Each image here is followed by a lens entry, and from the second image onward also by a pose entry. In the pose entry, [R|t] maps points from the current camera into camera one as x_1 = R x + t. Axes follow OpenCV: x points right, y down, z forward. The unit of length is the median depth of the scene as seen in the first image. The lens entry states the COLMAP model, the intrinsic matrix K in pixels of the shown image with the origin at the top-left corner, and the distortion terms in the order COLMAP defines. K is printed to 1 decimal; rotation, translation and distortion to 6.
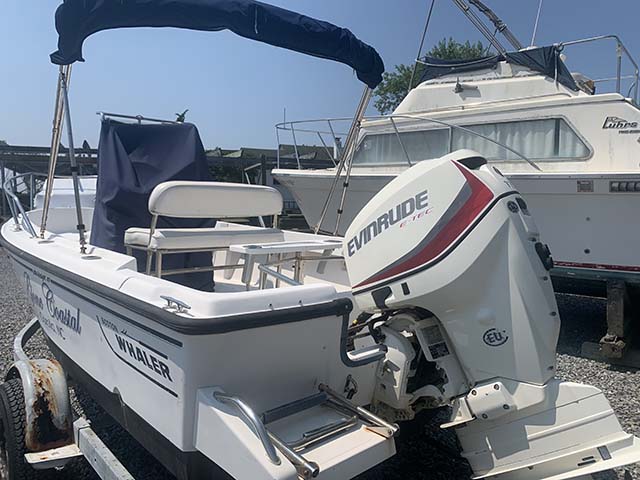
lens RADIAL K [[500.4, 0, 319.0], [0, 500.4, 241.1], [0, 0, 1]] dist [-0.003895, -0.002179]
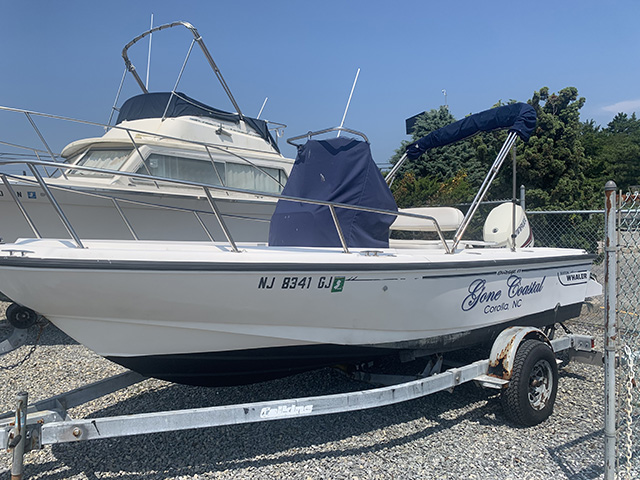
lens RADIAL K [[500.4, 0, 319.0], [0, 500.4, 240.1], [0, 0, 1]] dist [-0.003895, -0.002179]
pose [[0.033359, -0.046367, 0.998367, -1.040942], [0.064368, 0.996949, 0.044151, -0.069433], [-0.997369, 0.062790, 0.036242, 0.738743]]
